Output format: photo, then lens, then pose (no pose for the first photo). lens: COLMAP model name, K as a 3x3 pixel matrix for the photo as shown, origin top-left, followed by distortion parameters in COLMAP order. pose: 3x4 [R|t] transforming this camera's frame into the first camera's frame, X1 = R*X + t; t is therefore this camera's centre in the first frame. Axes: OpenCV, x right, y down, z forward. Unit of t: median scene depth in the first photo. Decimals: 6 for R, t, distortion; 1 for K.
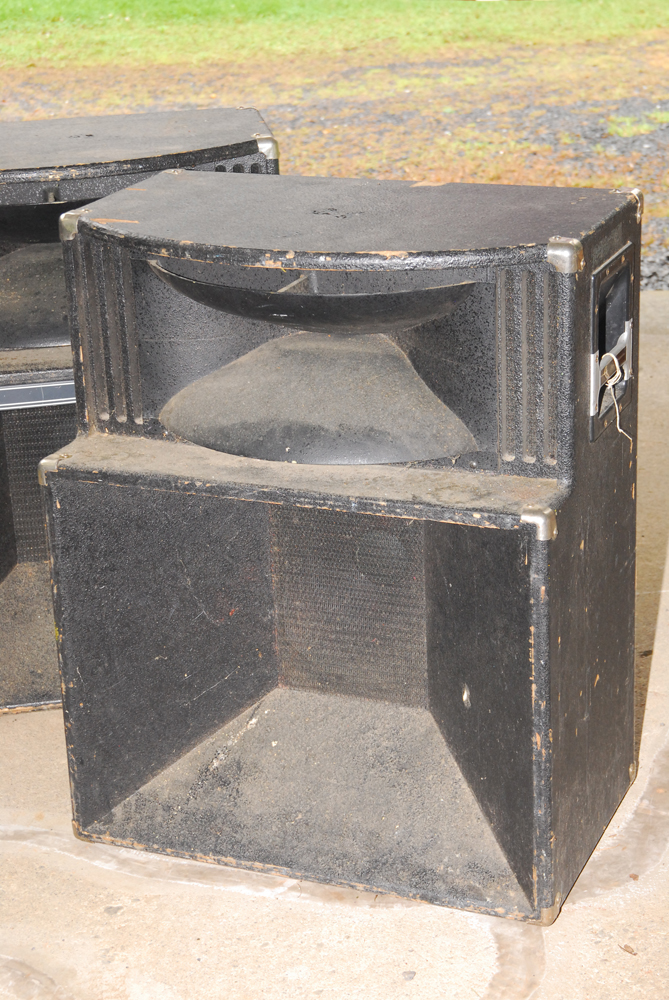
lens RADIAL K [[2015.1, 0, 333.9], [0, 2015.1, 499.6], [0, 0, 1]] dist [-0.023505, 0.000000]
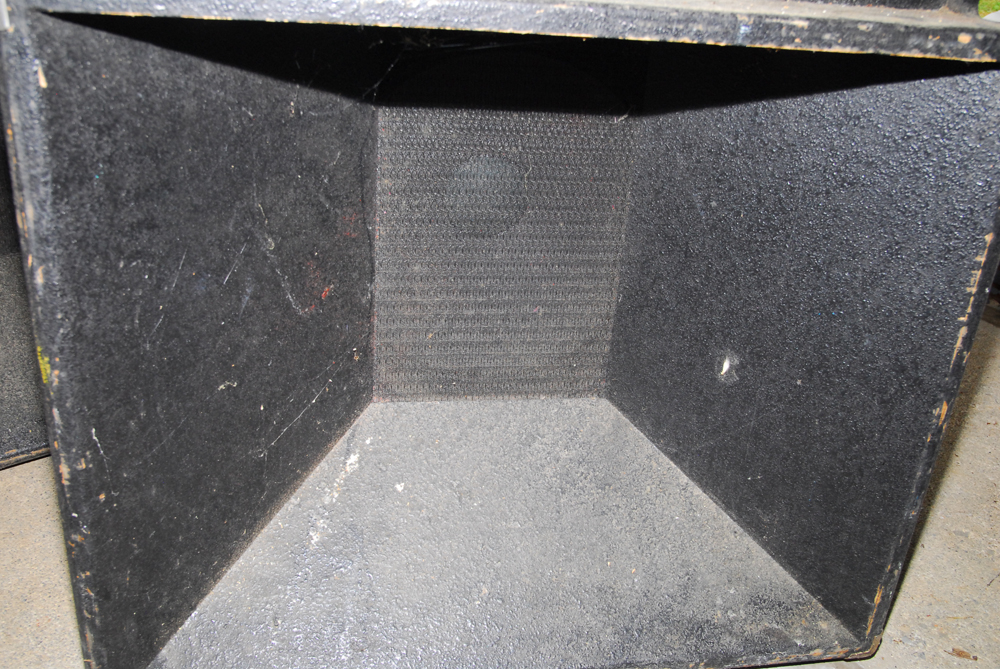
lens RADIAL K [[964.8, 0, 504.4], [0, 964.8, 369.7], [0, 0, 1]] dist [-0.047939, 0.000000]
pose [[0.829802, -0.150798, 0.537297, -0.167907], [0.091464, 0.986530, 0.135622, 0.044970], [-0.550511, -0.063396, 0.832417, 0.737917]]
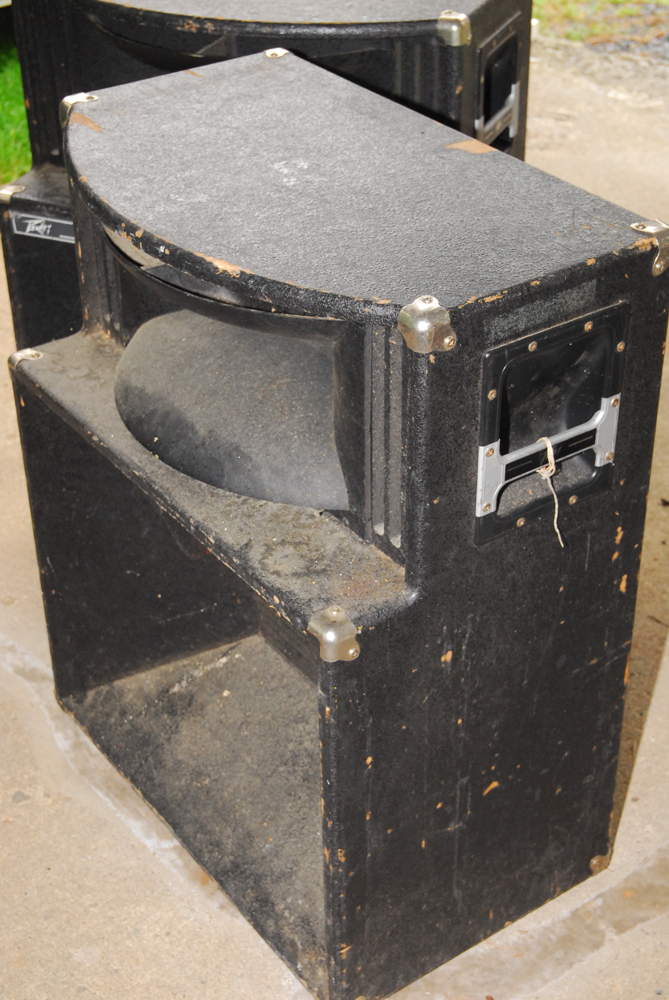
lens RADIAL K [[1617.2, 0, 334.3], [0, 1617.2, 499.0], [0, 0, 1]] dist [-0.025008, 0.000000]
pose [[0.849799, 0.316816, -0.421271, 0.309841], [-0.207177, 0.935648, 0.285729, -0.194685], [0.484684, -0.155535, 0.860750, 0.395707]]
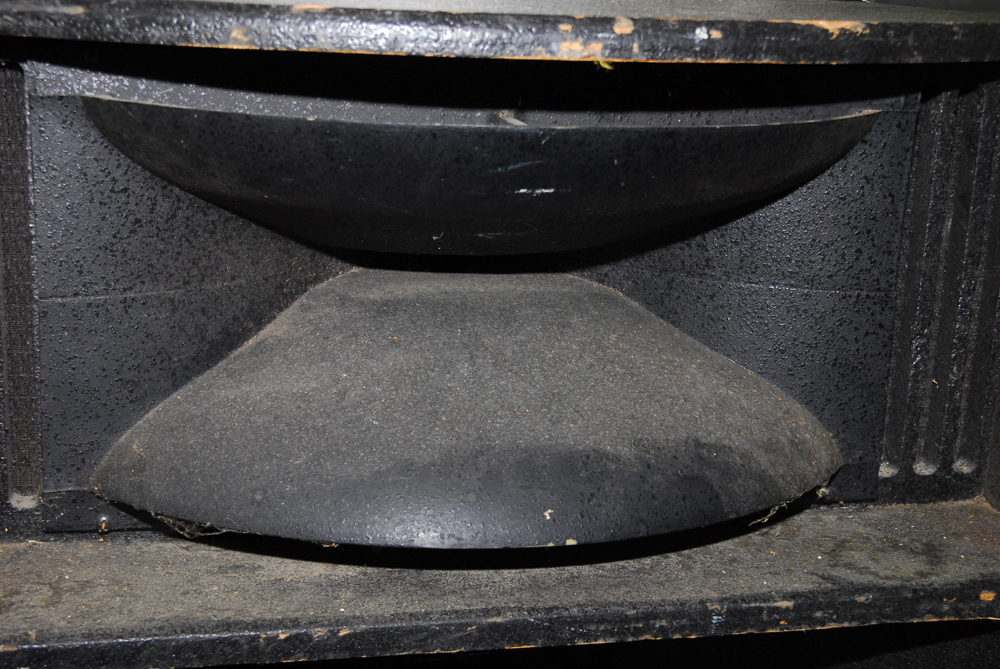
lens RADIAL K [[1617.2, 0, 497.3], [0, 1617.2, 337.6], [0, 0, 1]] dist [-0.025008, 0.000000]
pose [[0.805841, -0.069047, 0.588093, -0.205151], [0.137368, 0.987882, -0.072245, -0.034621], [-0.575978, 0.139003, 0.805561, 0.661891]]
